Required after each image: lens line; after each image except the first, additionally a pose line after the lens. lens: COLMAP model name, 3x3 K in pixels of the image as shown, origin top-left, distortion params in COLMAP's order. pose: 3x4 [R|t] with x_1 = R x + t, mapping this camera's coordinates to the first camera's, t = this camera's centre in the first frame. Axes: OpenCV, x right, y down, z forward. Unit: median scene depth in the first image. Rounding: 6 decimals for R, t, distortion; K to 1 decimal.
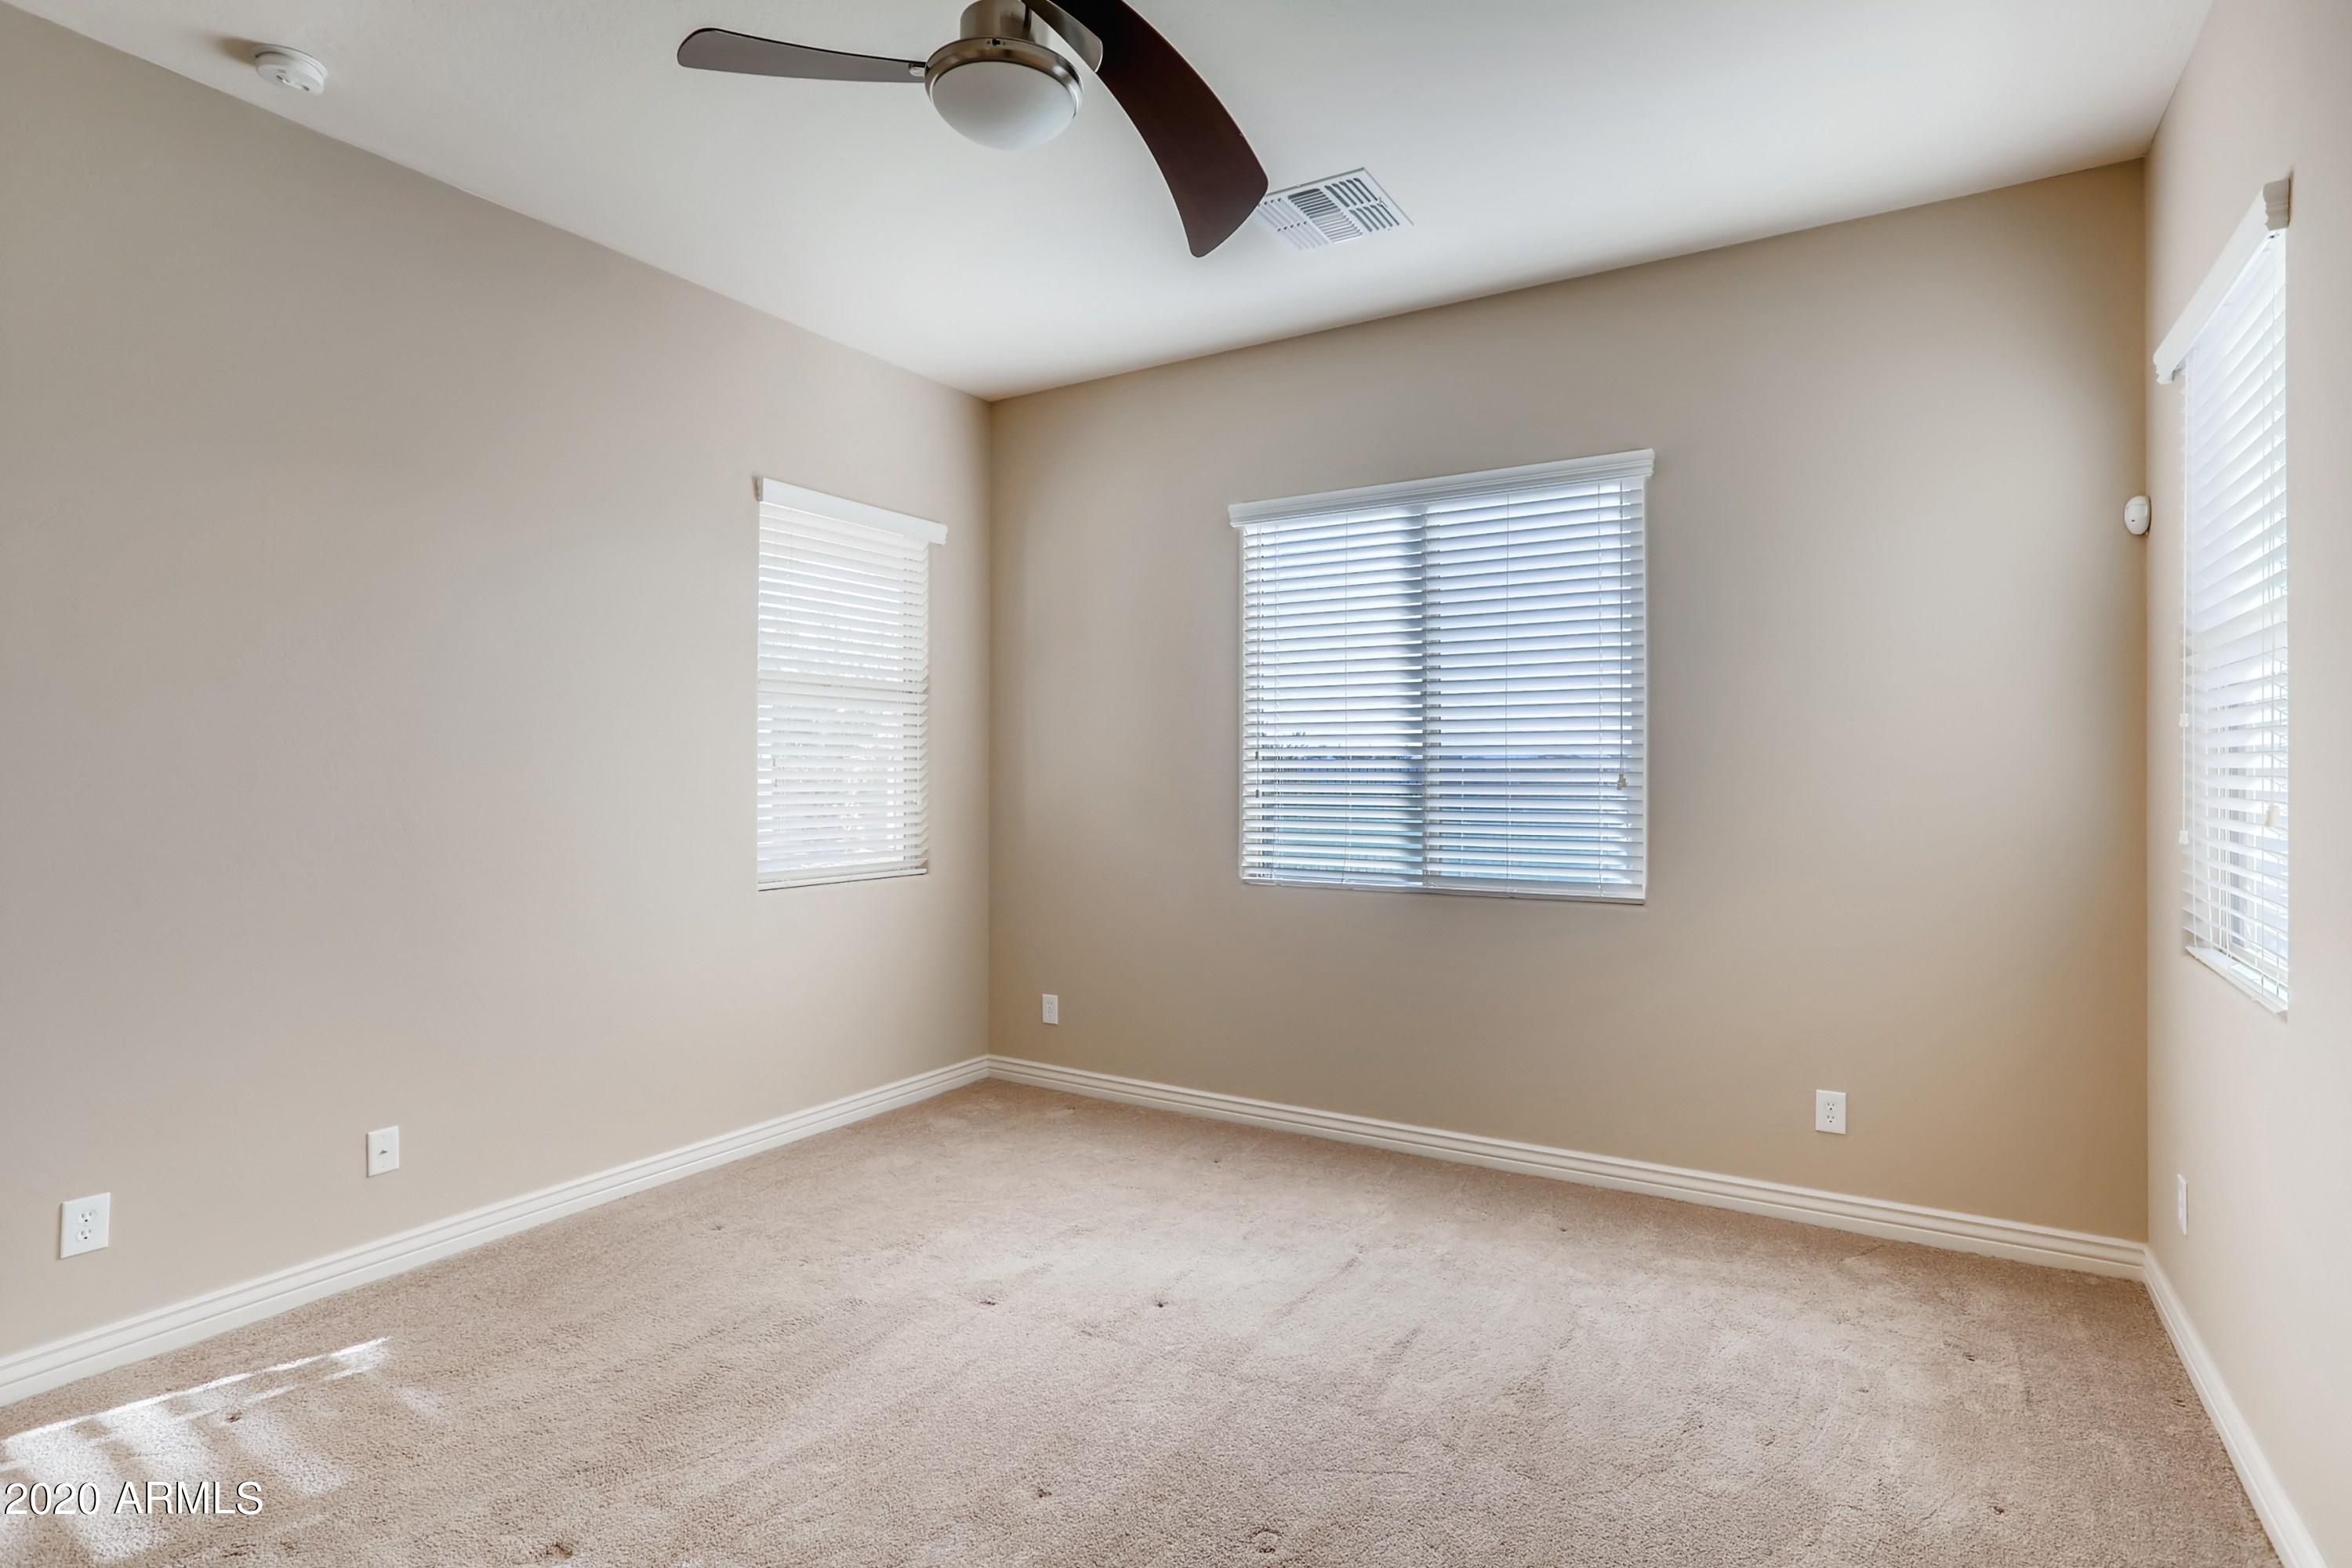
lens RADIAL K [[1178.9, 0, 1174.8], [0, 1178.9, 732.4], [0, 0, 1]] dist [-0.058559, 0.061843]
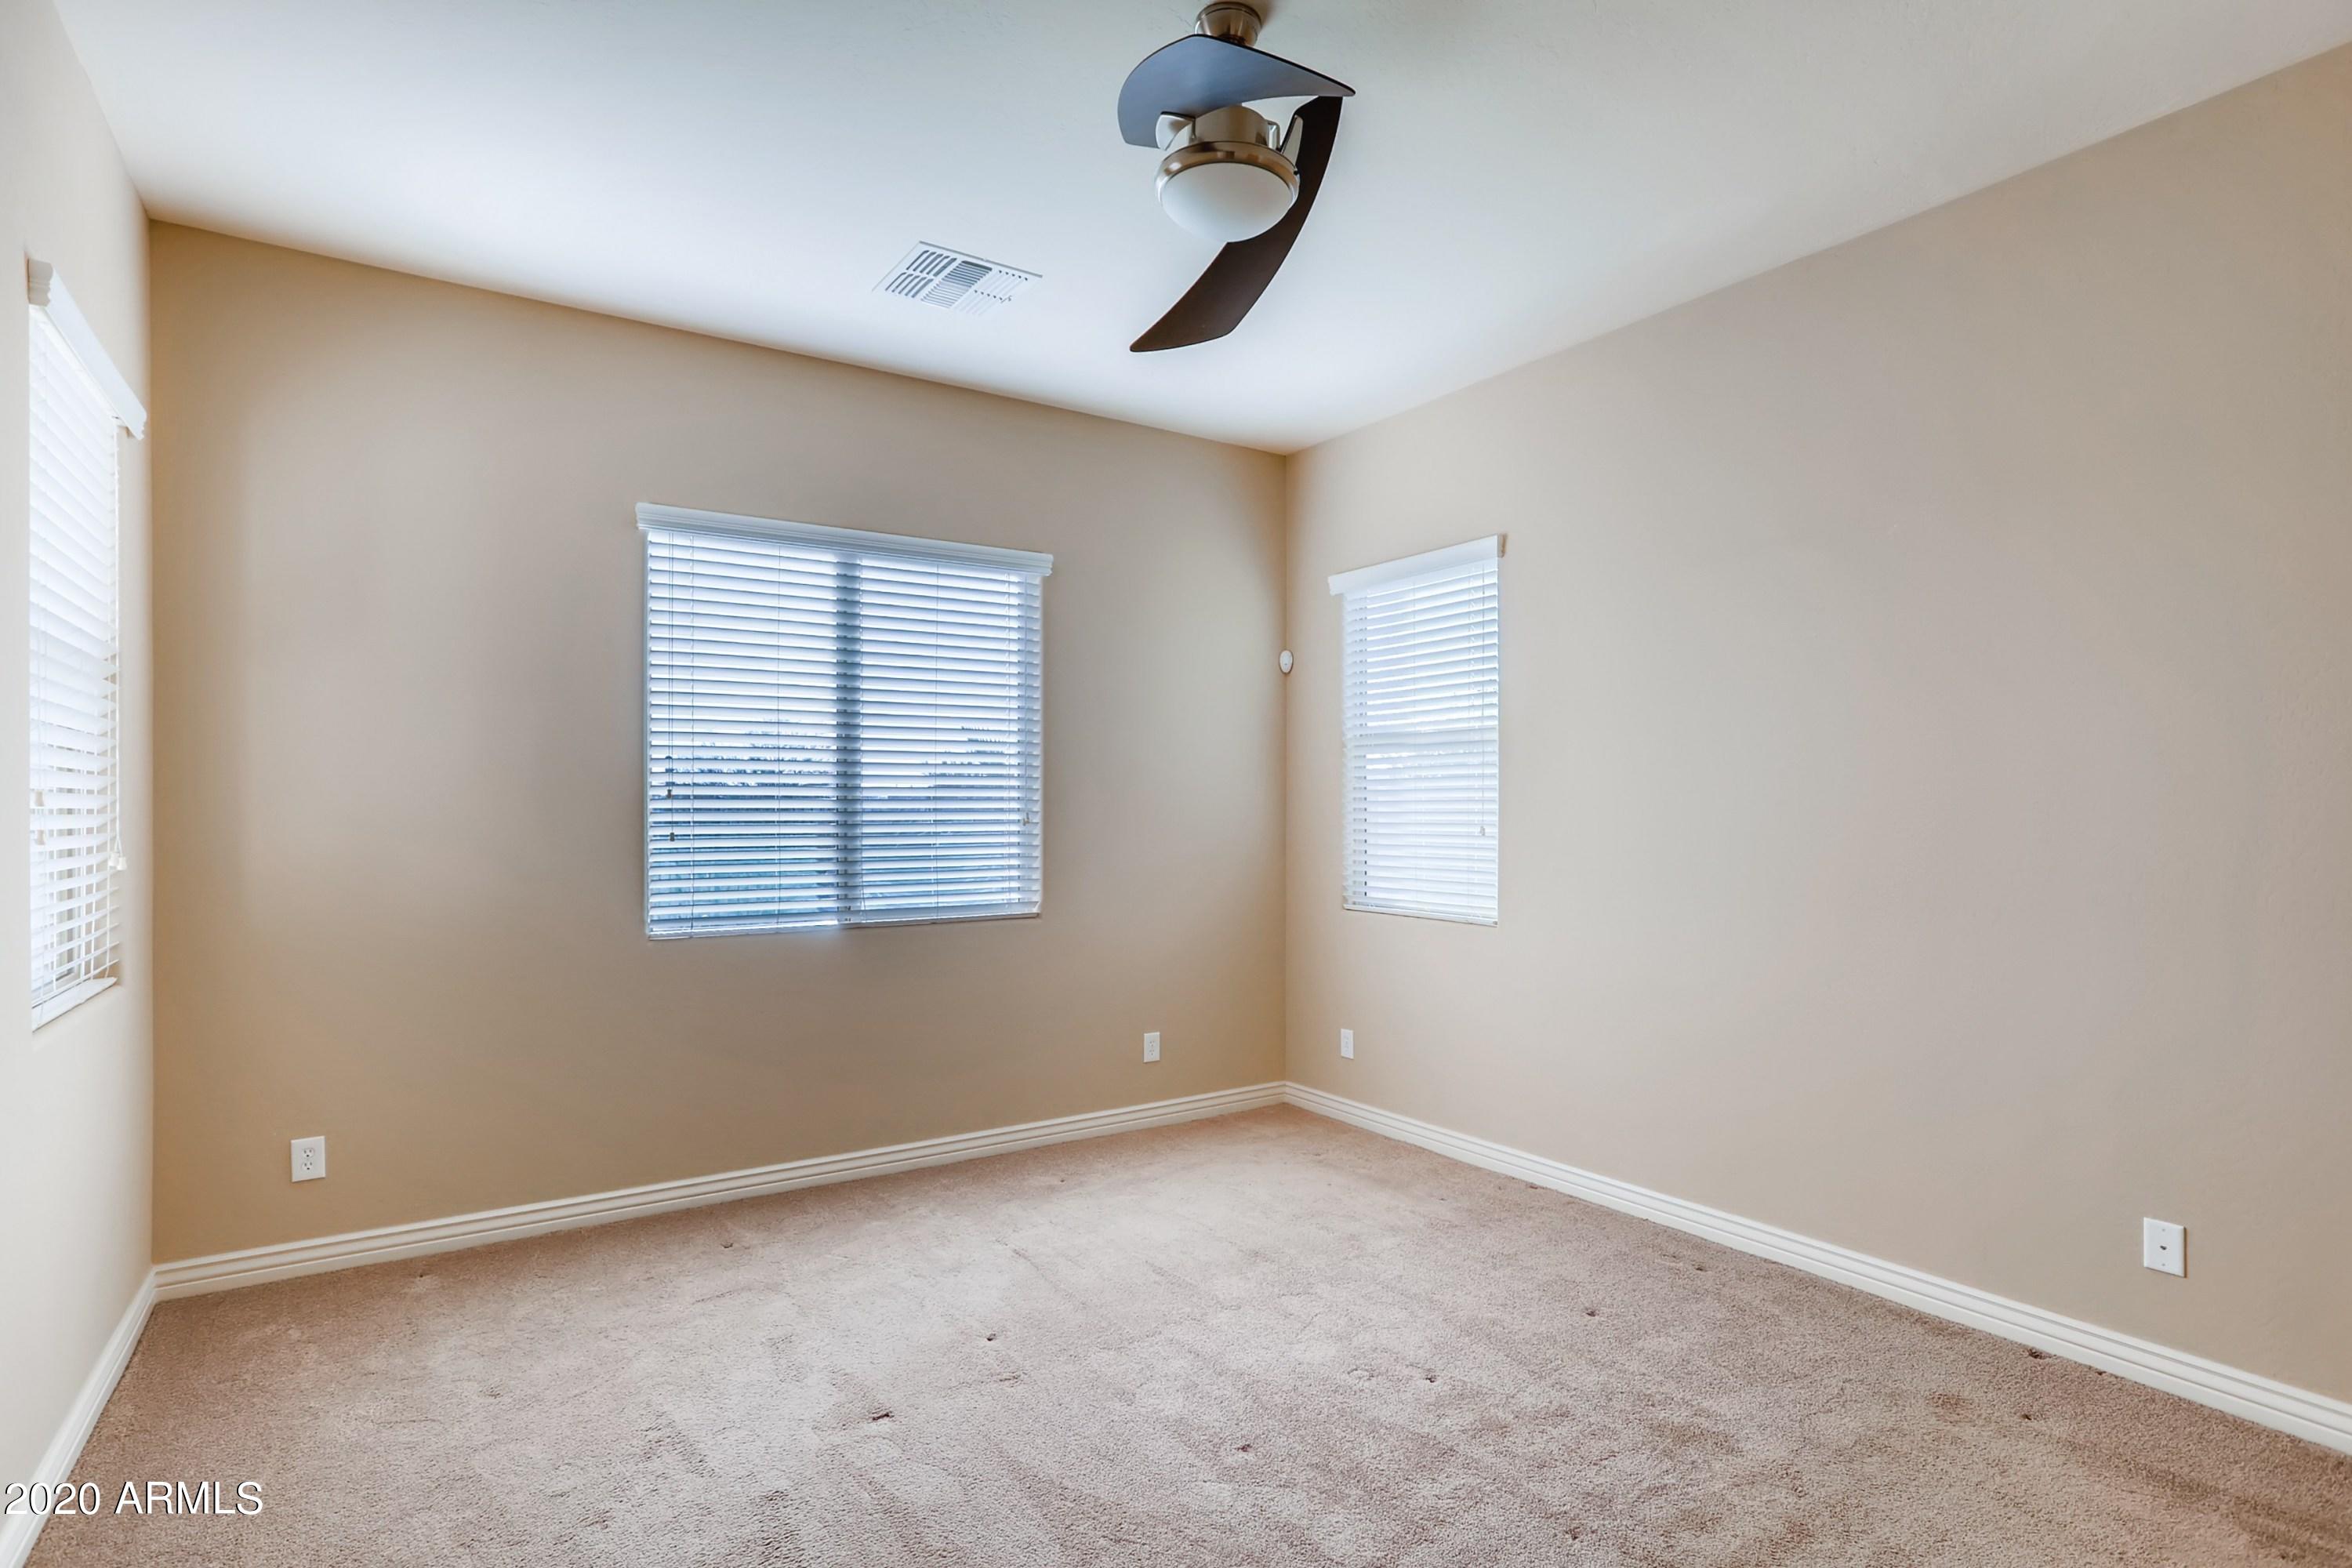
lens RADIAL K [[1168.5, 0, 1165.9], [0, 1168.5, 784.2], [0, 0, 1]] dist [0.003960, 0.001583]
pose [[0.436290, 0.016235, 0.899660, -0.625101], [-0.026905, 0.999626, -0.004991, 0.007317], [-0.899404, -0.022028, 0.436563, 0.309676]]
